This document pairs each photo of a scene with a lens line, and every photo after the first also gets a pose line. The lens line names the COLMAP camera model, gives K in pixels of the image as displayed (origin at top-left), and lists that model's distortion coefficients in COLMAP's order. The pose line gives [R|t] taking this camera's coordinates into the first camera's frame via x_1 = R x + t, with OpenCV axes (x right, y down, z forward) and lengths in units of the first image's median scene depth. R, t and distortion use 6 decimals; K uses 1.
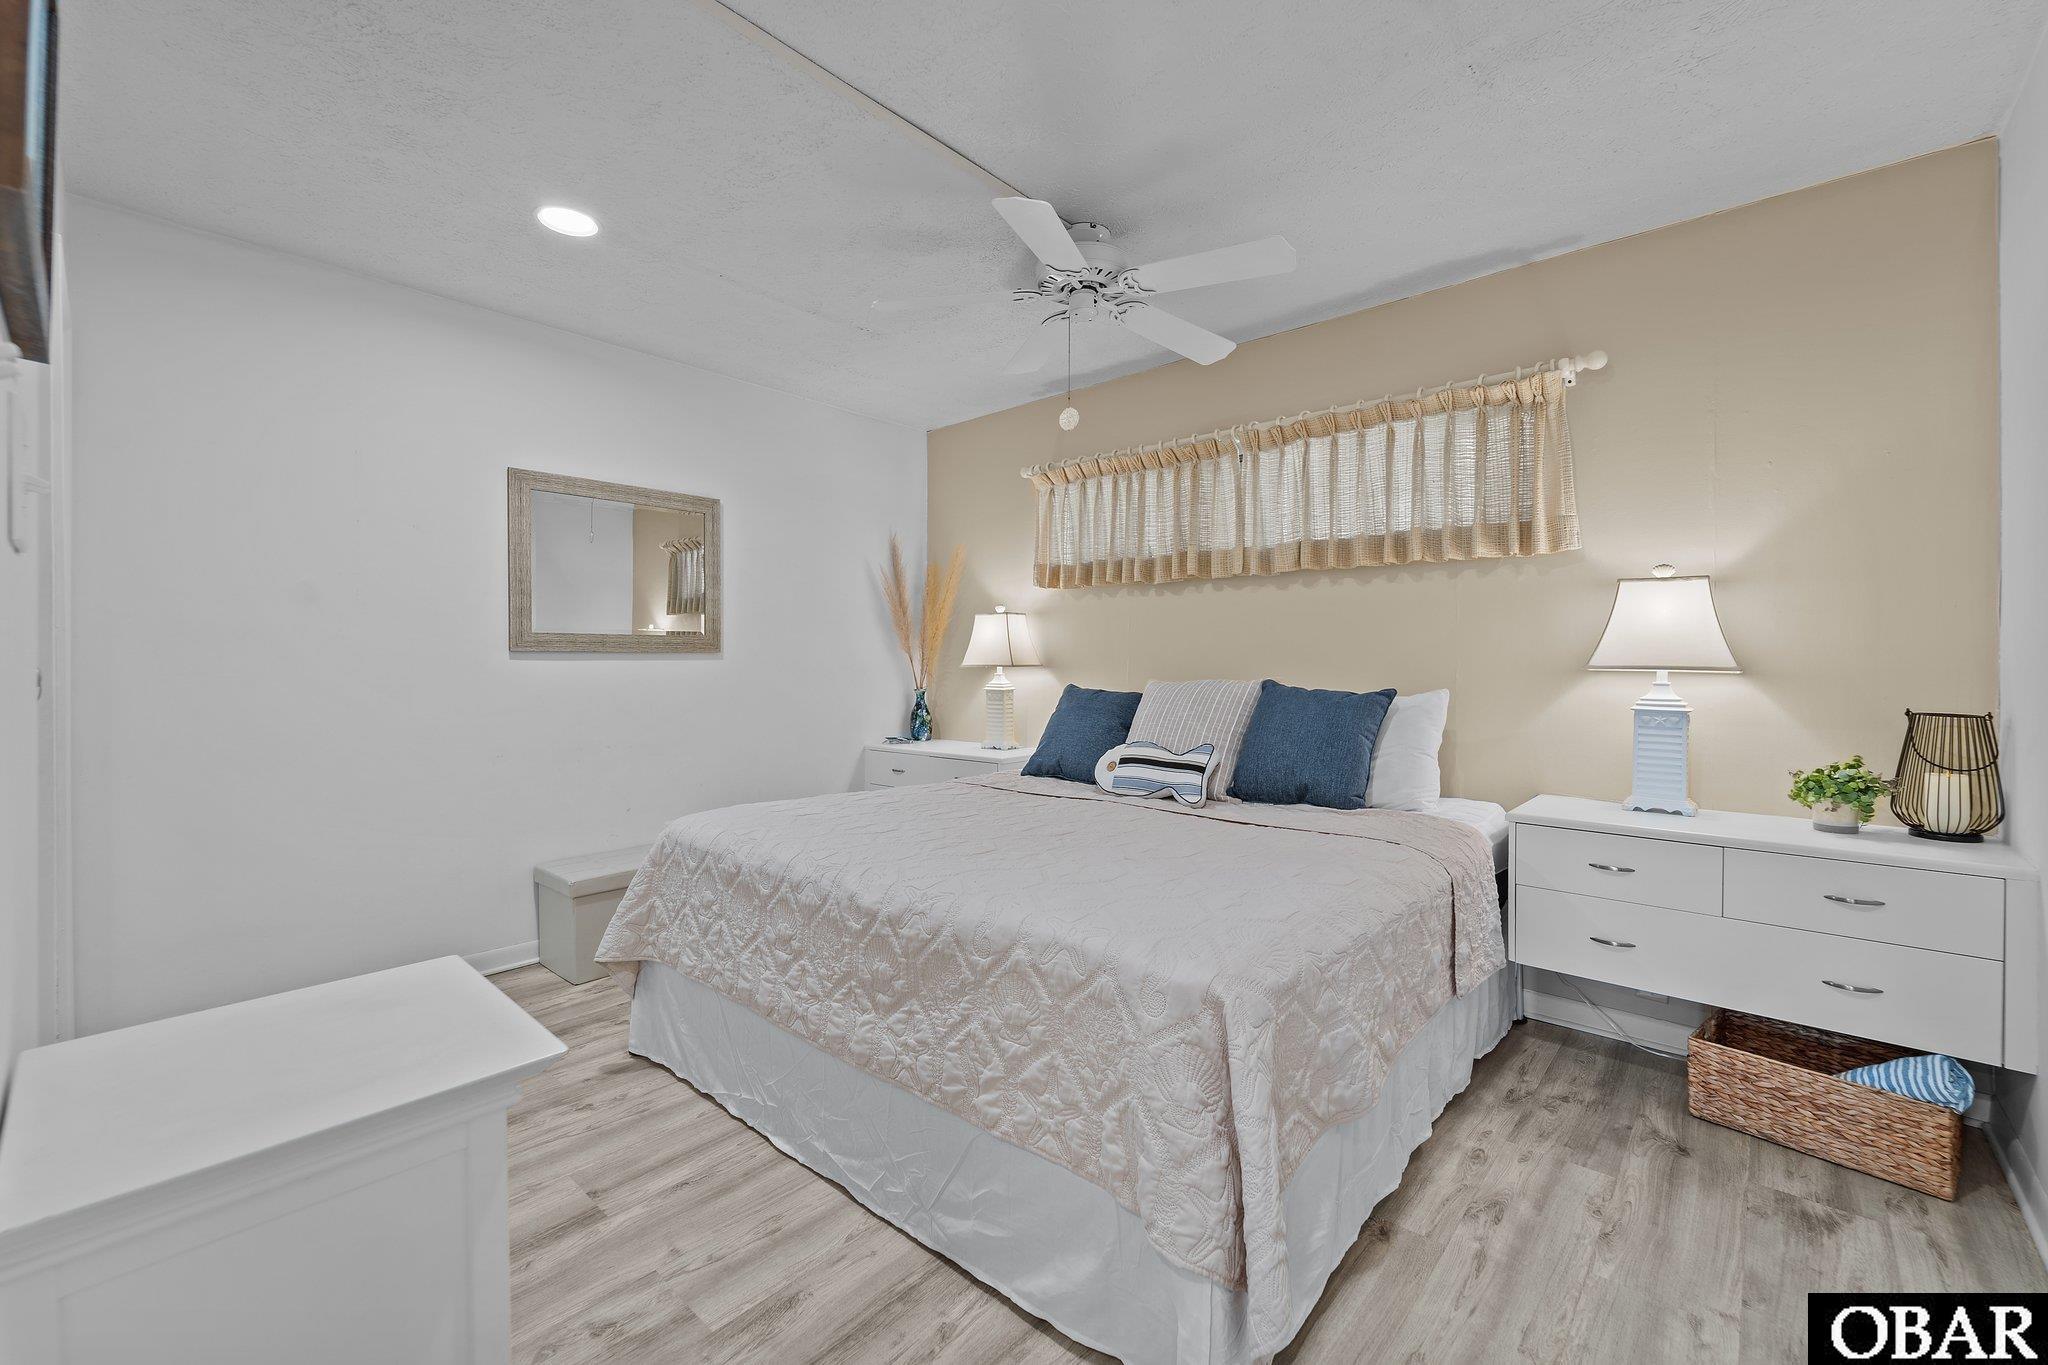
lens RADIAL K [[825.9, 0, 1036.3], [0, 825.9, 668.8], [0, 0, 1]] dist [-0.003720, -0.000365]
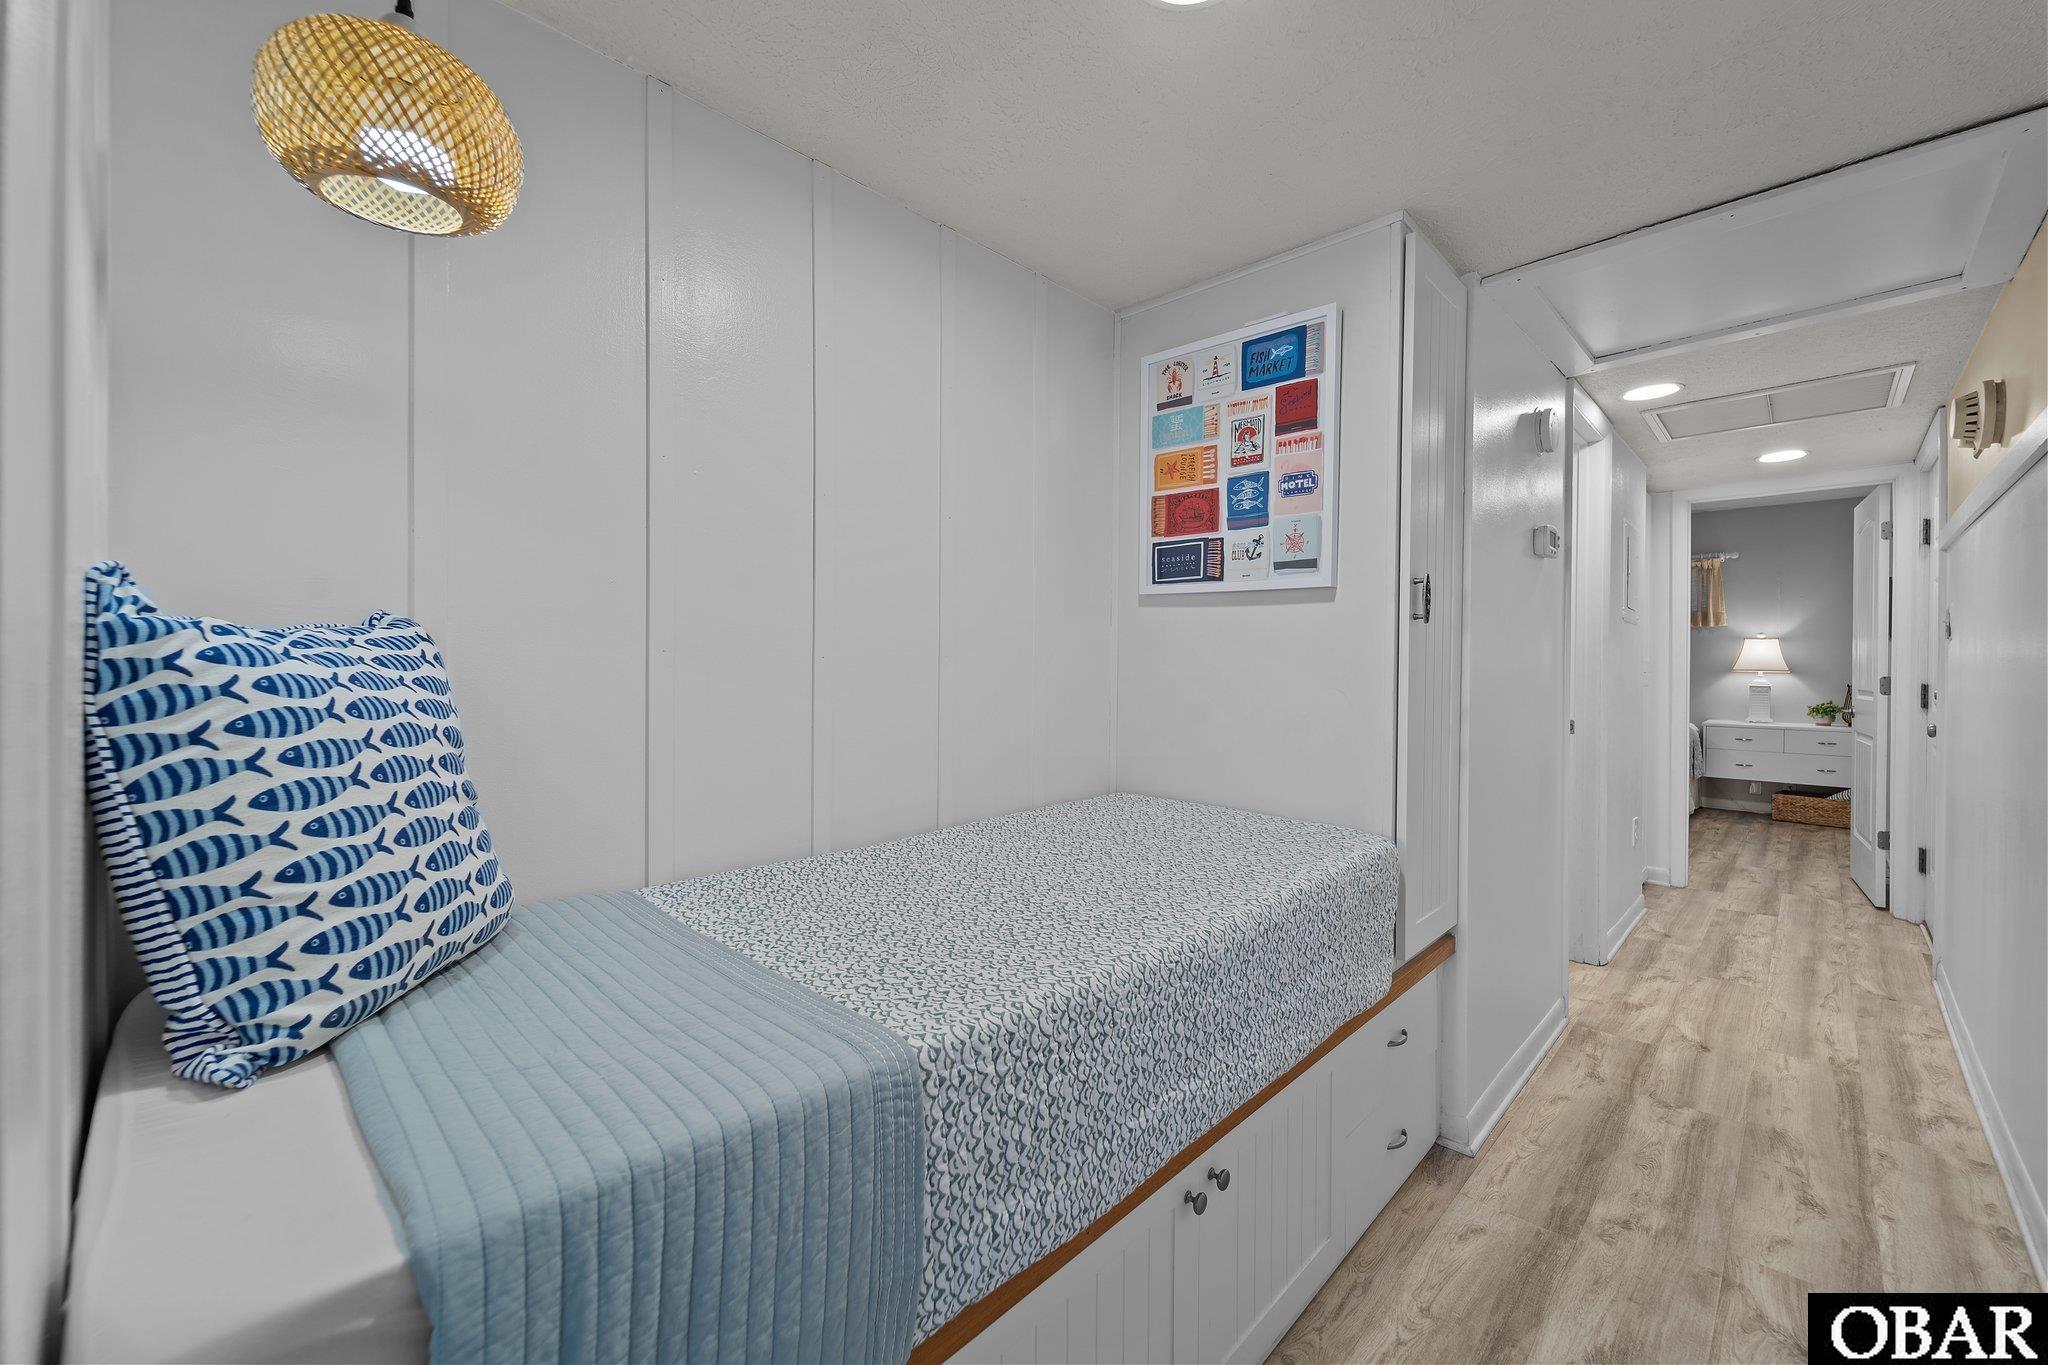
lens RADIAL K [[825.9, 0, 1011.6], [0, 825.9, 685.0], [0, 0, 1]] dist [-0.003720, -0.000365]
pose [[0.999903, 0.002408, -0.013718, -1.789678], [-0.002253, 0.999933, 0.011357, 0.024001], [0.013745, -0.011325, 0.999841, -1.874399]]
